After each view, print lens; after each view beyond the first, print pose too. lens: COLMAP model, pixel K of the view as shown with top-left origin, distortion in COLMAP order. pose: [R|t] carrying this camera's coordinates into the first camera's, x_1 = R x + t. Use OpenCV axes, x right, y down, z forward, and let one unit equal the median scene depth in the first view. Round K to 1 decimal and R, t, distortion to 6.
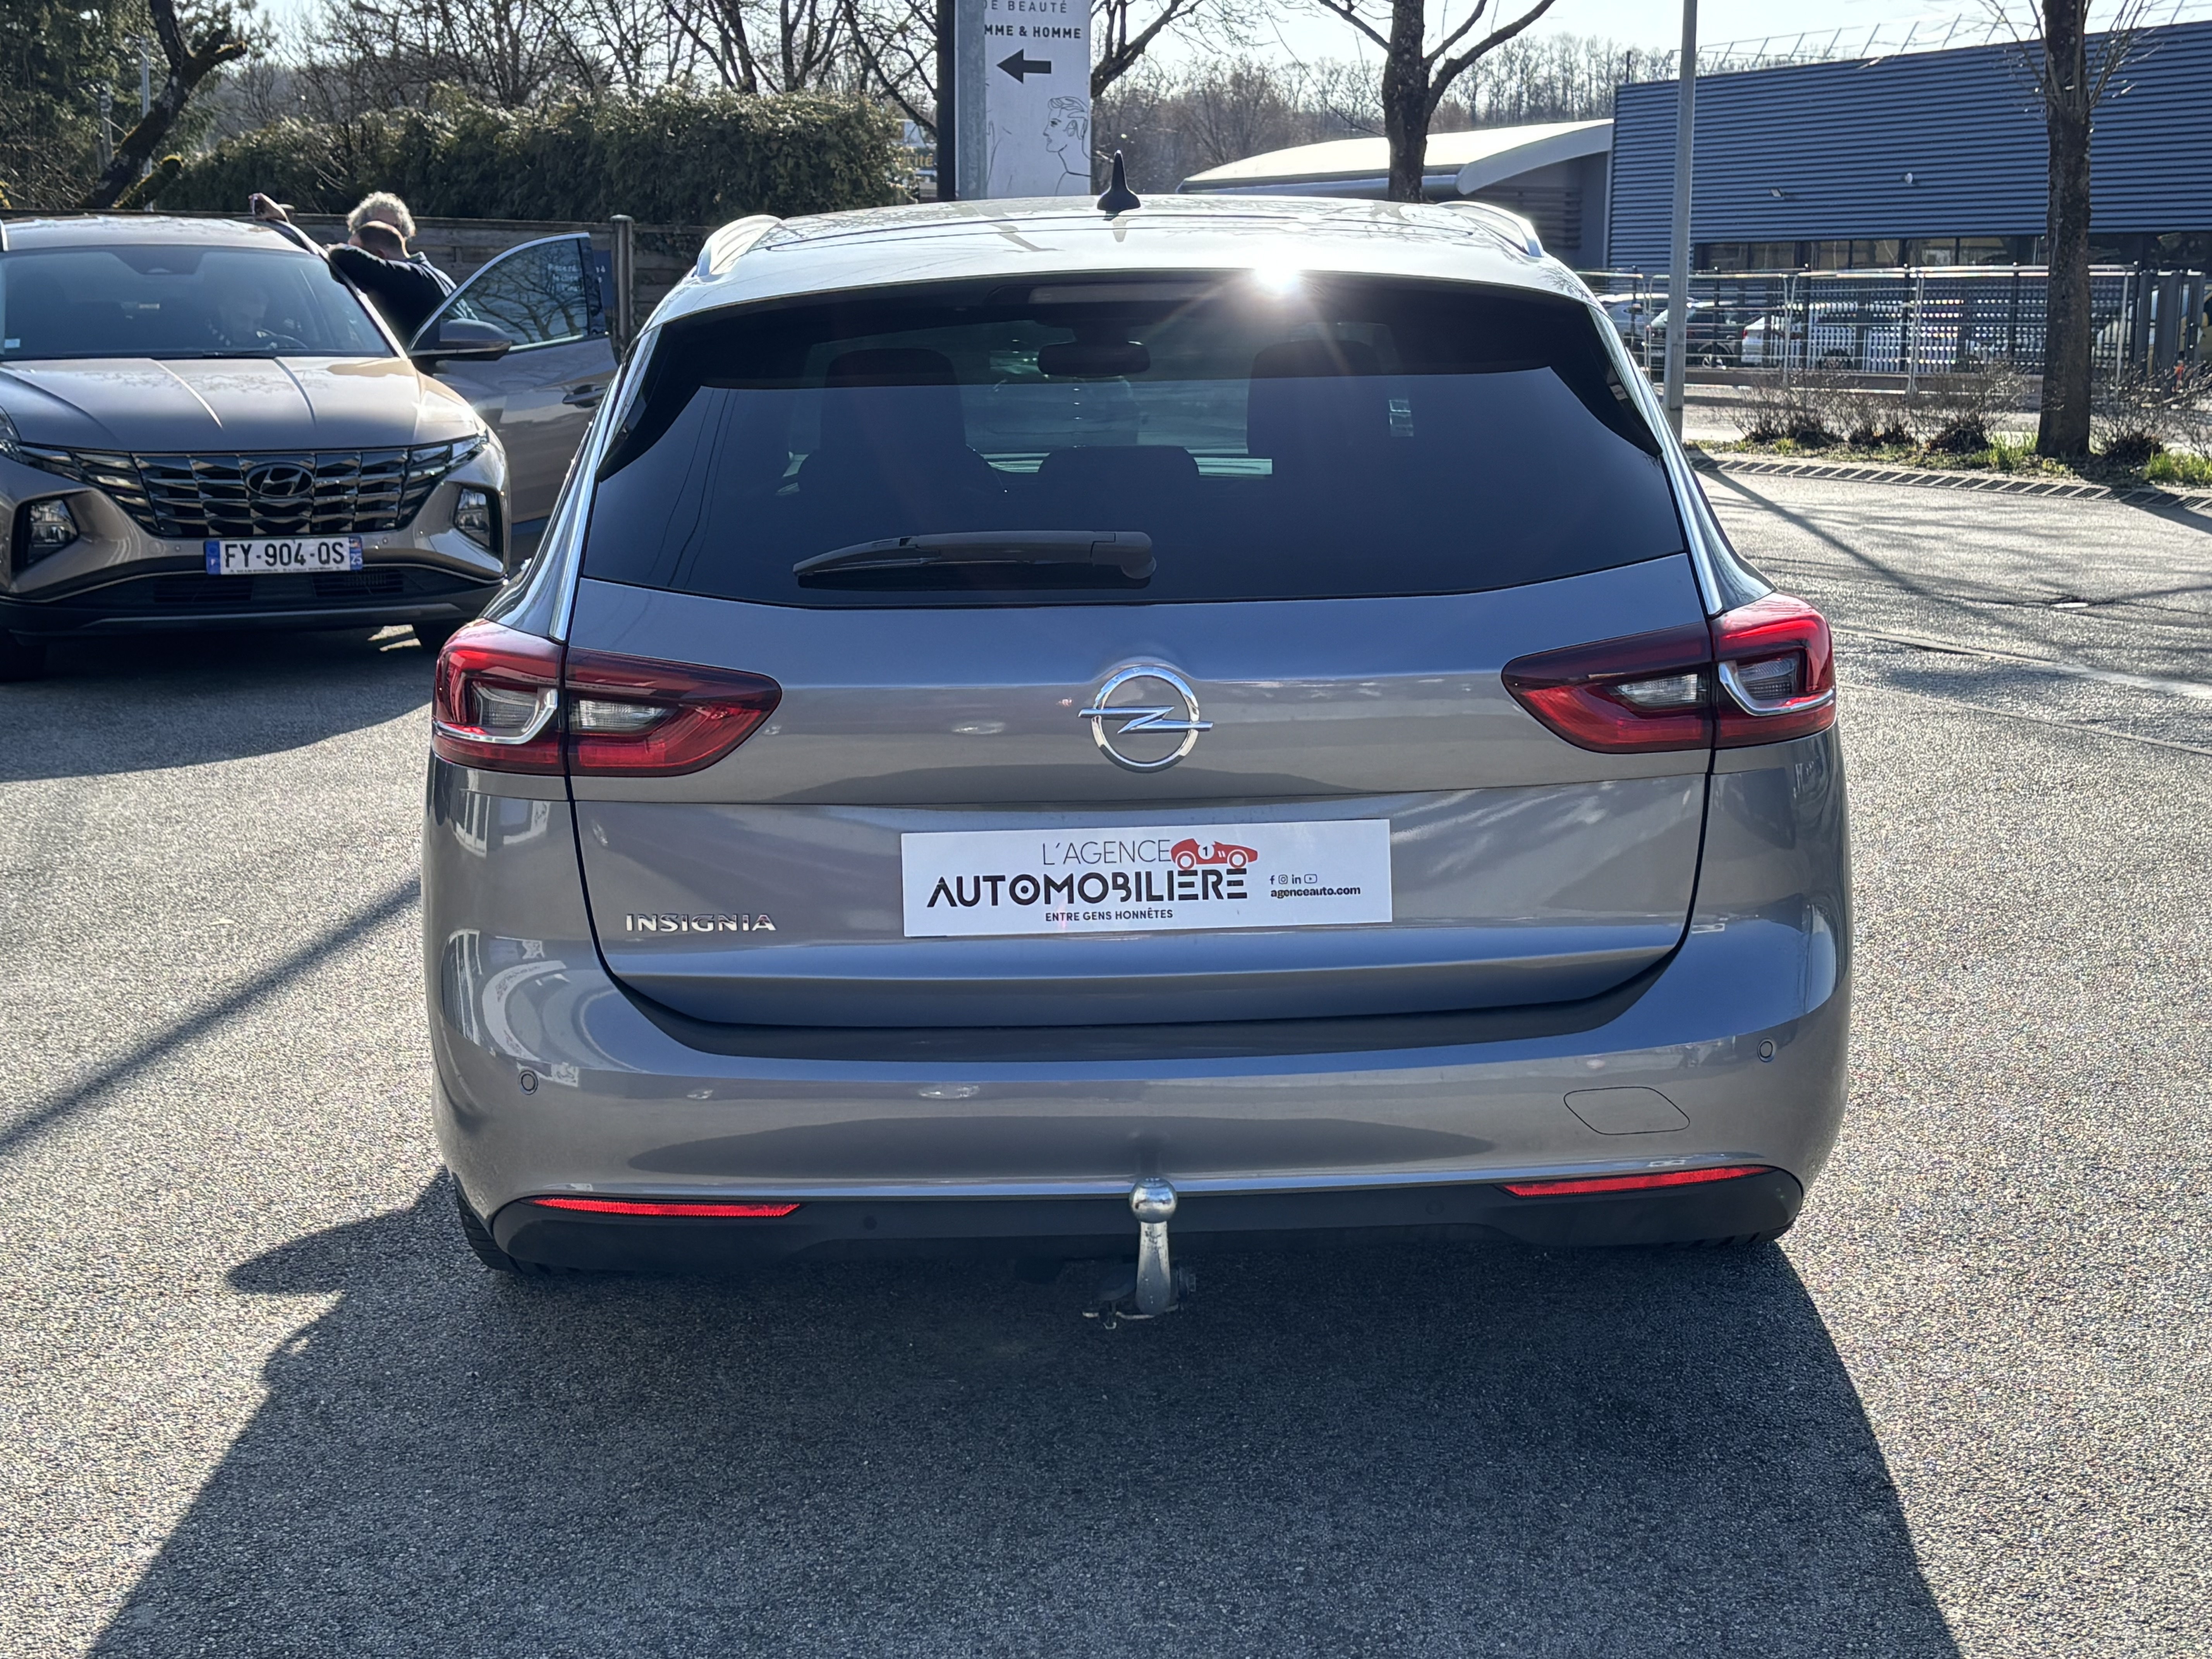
lens RADIAL K [[2917.6, 0, 1106.0], [0, 2917.6, 829.5], [0, 0, 1]] dist [0.213694, -0.771865]
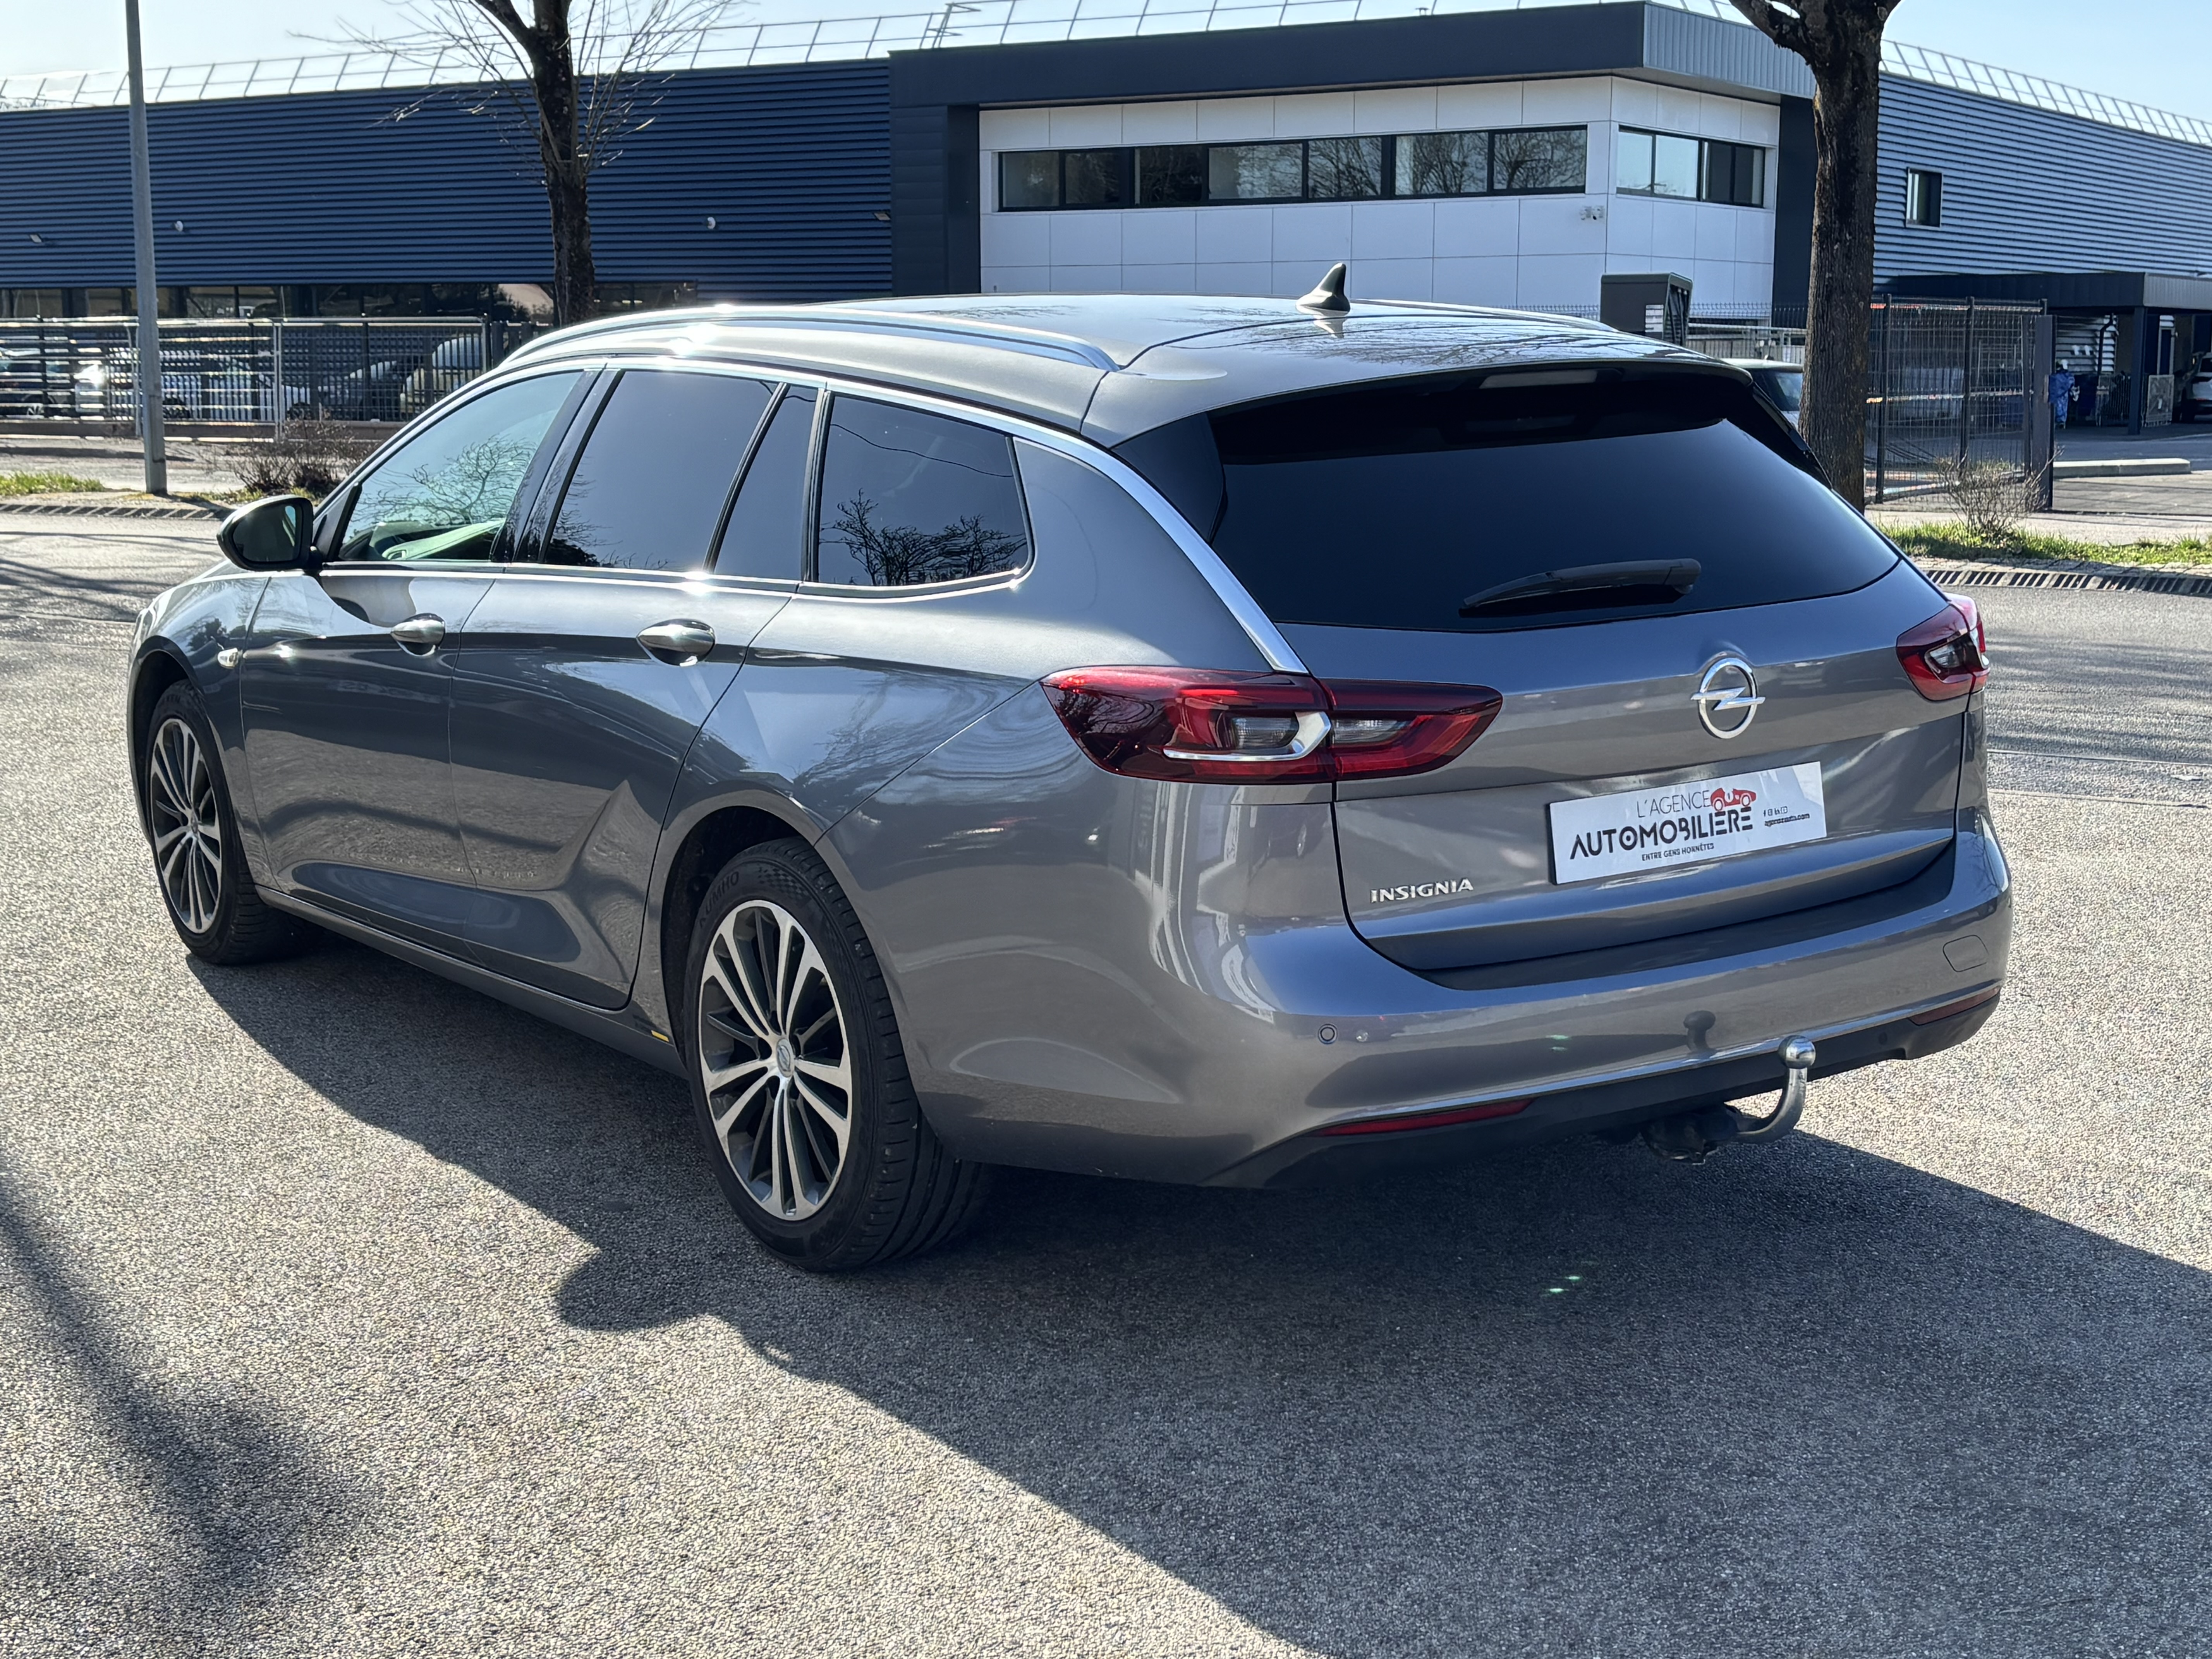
lens RADIAL K [[2917.6, 0, 1106.0], [0, 2917.6, 829.5], [0, 0, 1]] dist [0.213694, -0.771865]
pose [[0.840102, -0.093218, 0.534359, -0.913728], [0.101340, 0.994750, 0.014209, -0.025135], [-0.532878, 0.042214, 0.845138, 0.018364]]
